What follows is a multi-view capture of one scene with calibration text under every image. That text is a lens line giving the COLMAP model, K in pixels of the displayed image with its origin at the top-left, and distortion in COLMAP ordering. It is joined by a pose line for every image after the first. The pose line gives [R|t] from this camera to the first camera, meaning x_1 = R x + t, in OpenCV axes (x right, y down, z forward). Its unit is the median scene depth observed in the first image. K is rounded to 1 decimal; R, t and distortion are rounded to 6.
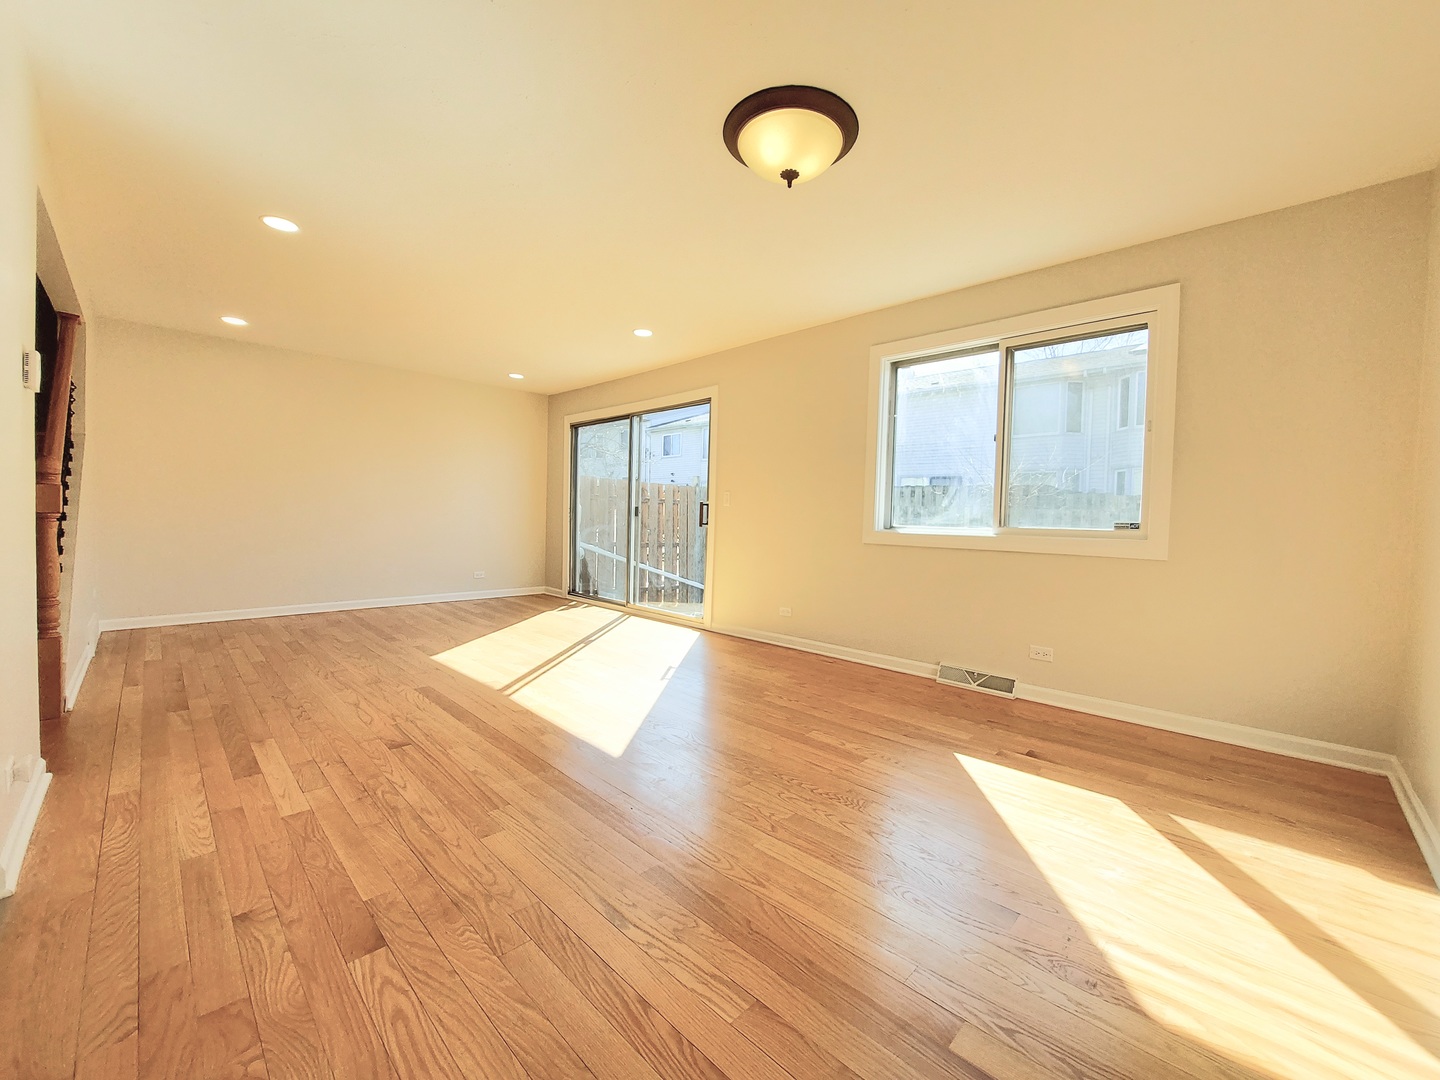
lens RADIAL K [[570.7, 0, 722.5], [0, 570.7, 536.6], [0, 0, 1]] dist [-0.001753, -0.000066]
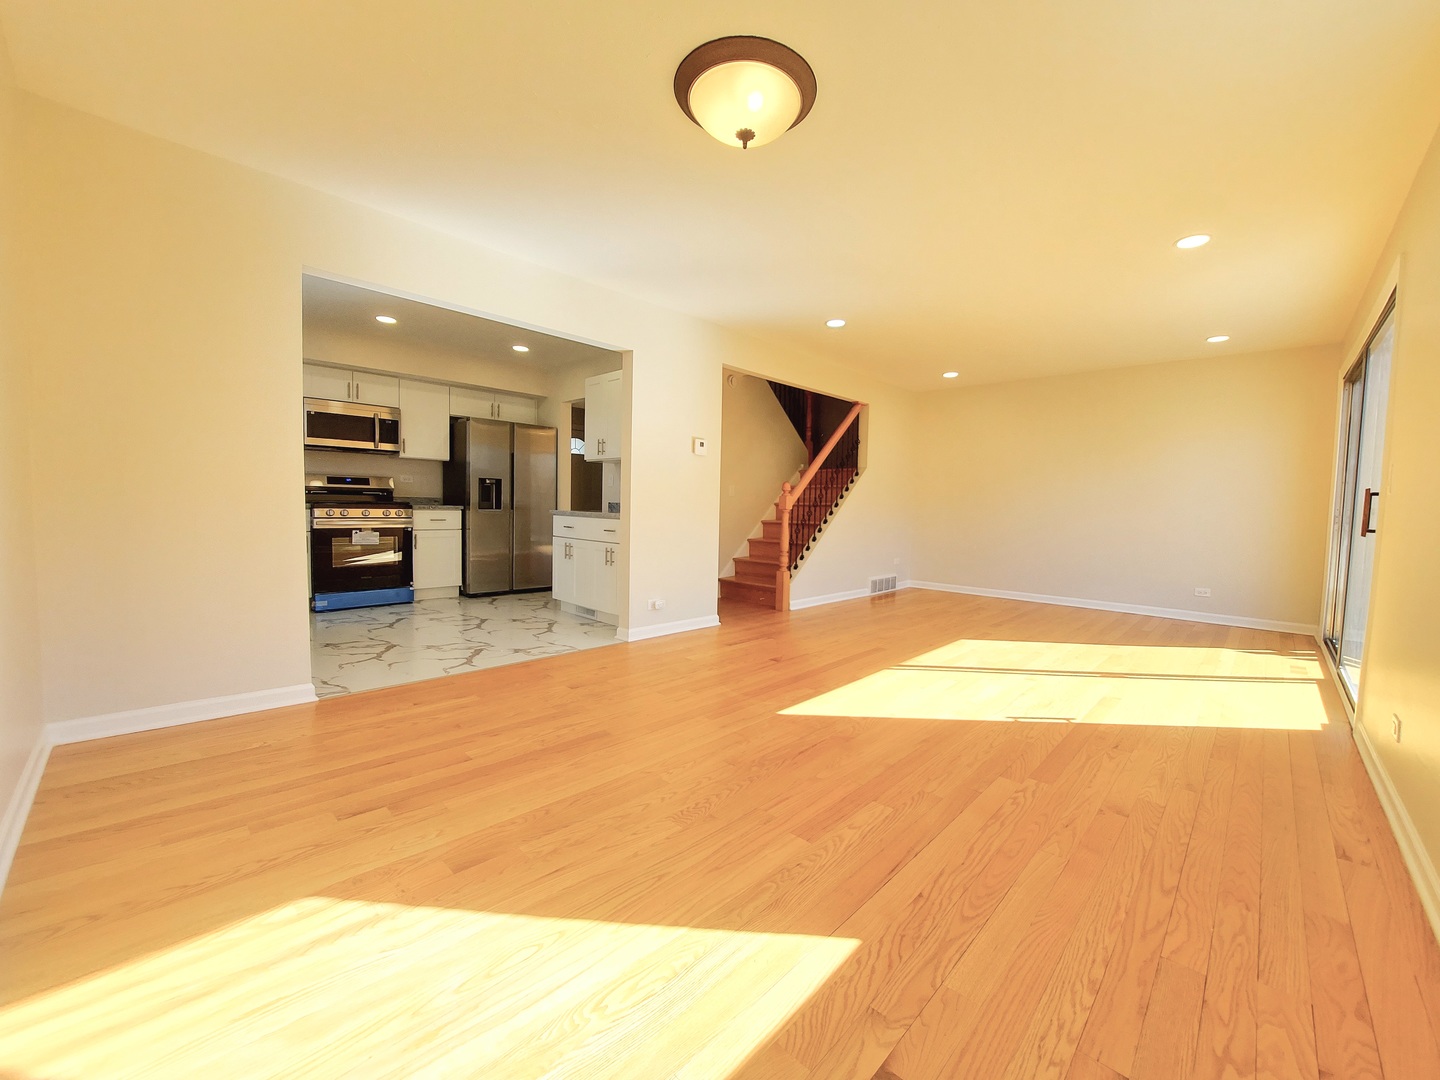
lens RADIAL K [[570.7, 0, 726.6], [0, 570.7, 538.7], [0, 0, 1]] dist [-0.001753, -0.000066]
pose [[0.010402, 0.038628, -0.999199, 0.897433], [-0.053135, 0.997863, 0.038024, 0.005868], [0.998533, 0.052697, 0.012433, 0.849984]]
